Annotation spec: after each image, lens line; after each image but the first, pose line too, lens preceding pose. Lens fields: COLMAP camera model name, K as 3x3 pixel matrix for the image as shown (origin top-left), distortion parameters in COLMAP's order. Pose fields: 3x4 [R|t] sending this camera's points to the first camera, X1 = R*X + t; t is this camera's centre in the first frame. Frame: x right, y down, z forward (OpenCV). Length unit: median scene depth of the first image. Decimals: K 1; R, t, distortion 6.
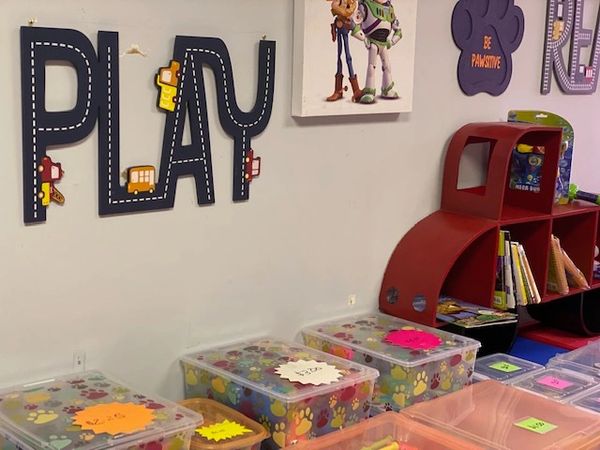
lens RADIAL K [[917.1, 0, 300.0], [0, 917.1, 225.0], [0, 0, 1]] dist [0.193170, -0.539401]
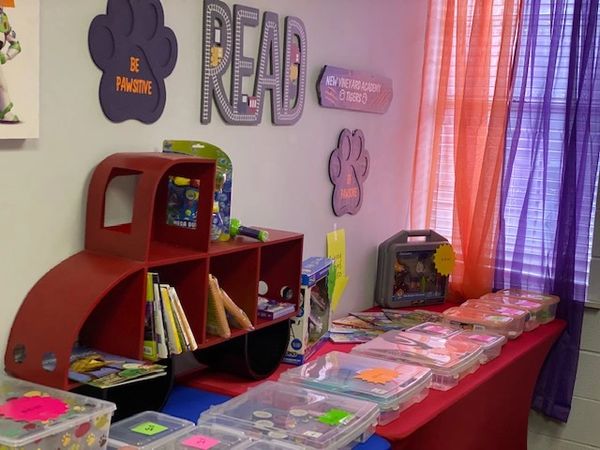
lens RADIAL K [[917.1, 0, 300.0], [0, 917.1, 225.0], [0, 0, 1]] dist [0.193170, -0.539401]
pose [[0.956269, -0.015345, 0.292085, 0.090348], [0.025098, 0.999245, -0.029673, -0.009242], [-0.291409, 0.035706, 0.955932, 0.093923]]
